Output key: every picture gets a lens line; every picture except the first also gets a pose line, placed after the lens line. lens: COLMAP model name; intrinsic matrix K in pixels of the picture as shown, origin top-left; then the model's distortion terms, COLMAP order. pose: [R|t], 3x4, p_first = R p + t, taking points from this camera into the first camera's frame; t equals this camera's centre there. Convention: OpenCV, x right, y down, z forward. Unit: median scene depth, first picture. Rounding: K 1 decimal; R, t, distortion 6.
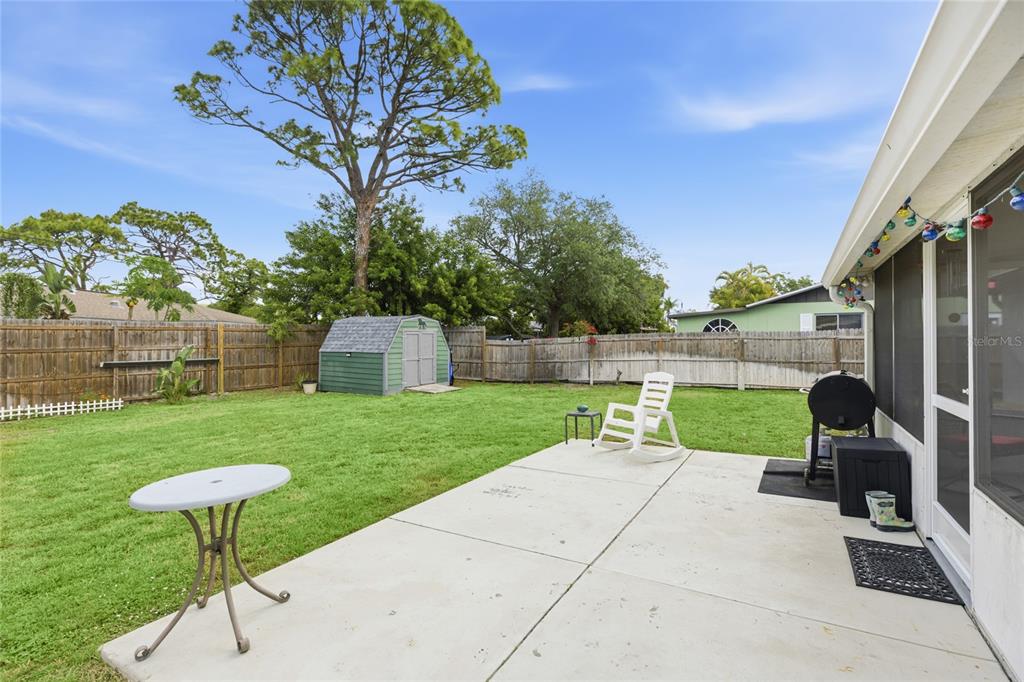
lens RADIAL K [[457.3, 0, 513.6], [0, 457.3, 339.9], [0, 0, 1]] dist [-0.006119, 0.003579]
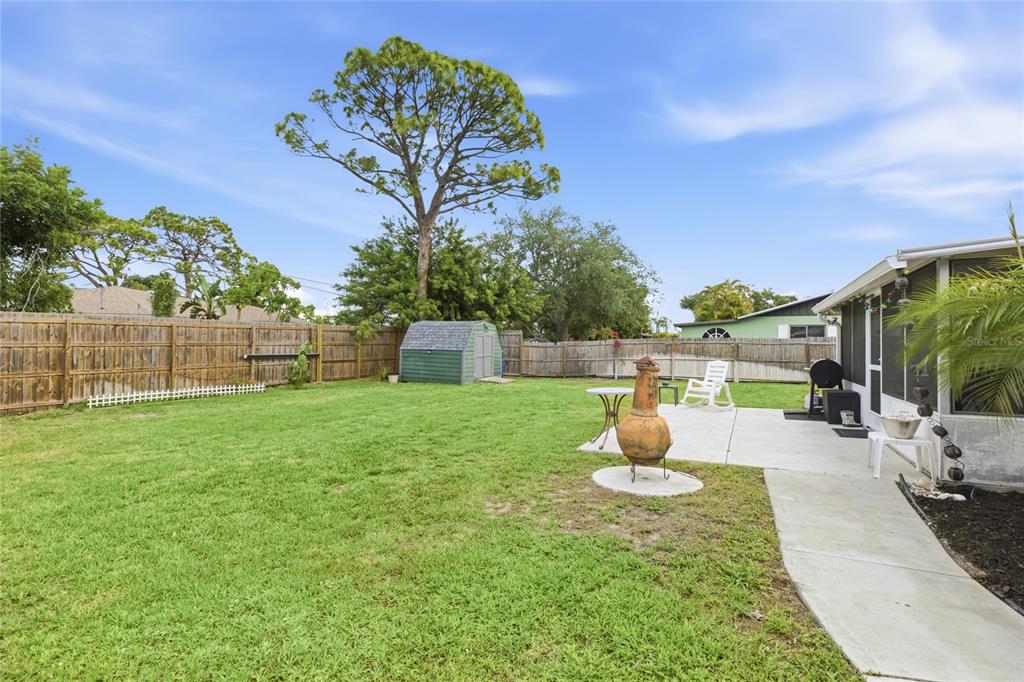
lens RADIAL K [[457.3, 0, 511.4], [0, 457.3, 339.0], [0, 0, 1]] dist [-0.006119, 0.003579]
pose [[0.997790, 0.015384, 0.064640, -0.193410], [-0.014708, 0.999832, -0.010929, 0.007295], [-0.064797, 0.009954, 0.997849, -0.220982]]
